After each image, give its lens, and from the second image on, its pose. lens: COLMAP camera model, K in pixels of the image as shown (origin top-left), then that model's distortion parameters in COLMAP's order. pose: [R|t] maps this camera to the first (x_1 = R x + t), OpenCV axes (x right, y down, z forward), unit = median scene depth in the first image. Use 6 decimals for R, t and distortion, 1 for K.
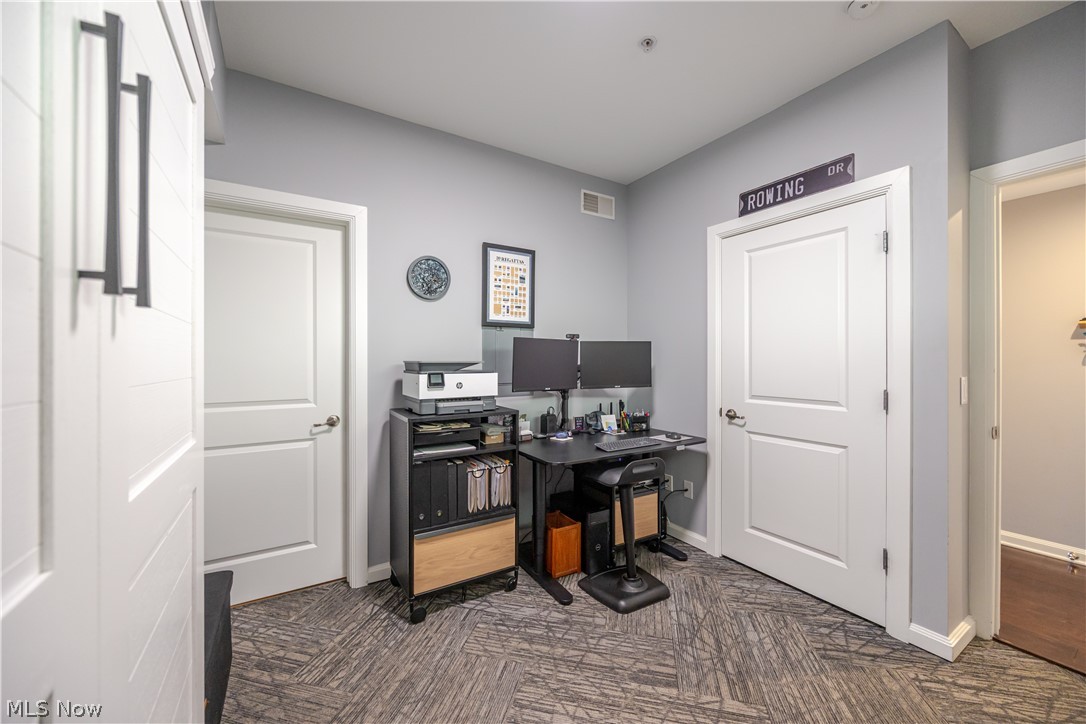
lens RADIAL K [[413.2, 0, 540.3], [0, 413.2, 359.6], [0, 0, 1]] dist [-0.003078, -0.000224]
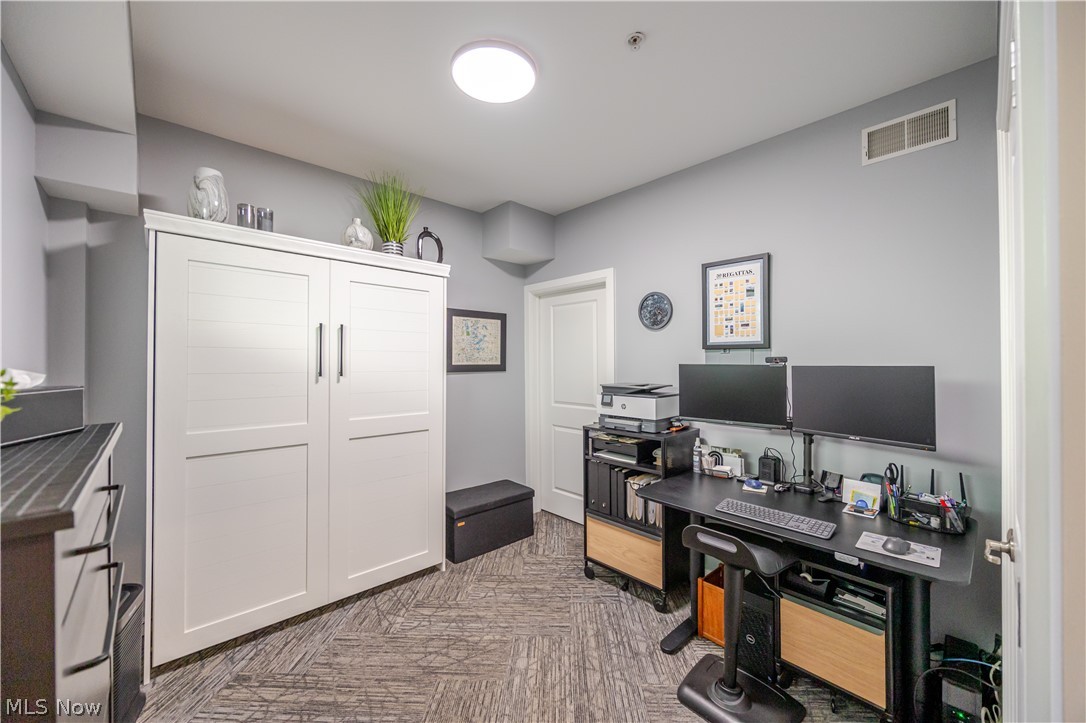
lens RADIAL K [[413.2, 0, 540.3], [0, 413.2, 359.1], [0, 0, 1]] dist [-0.003078, -0.000224]
pose [[0.197816, -0.003296, -0.980234, 0.819745], [0.001528, 0.999994, -0.003054, -0.062364], [0.980238, -0.000894, 0.197820, 0.472358]]
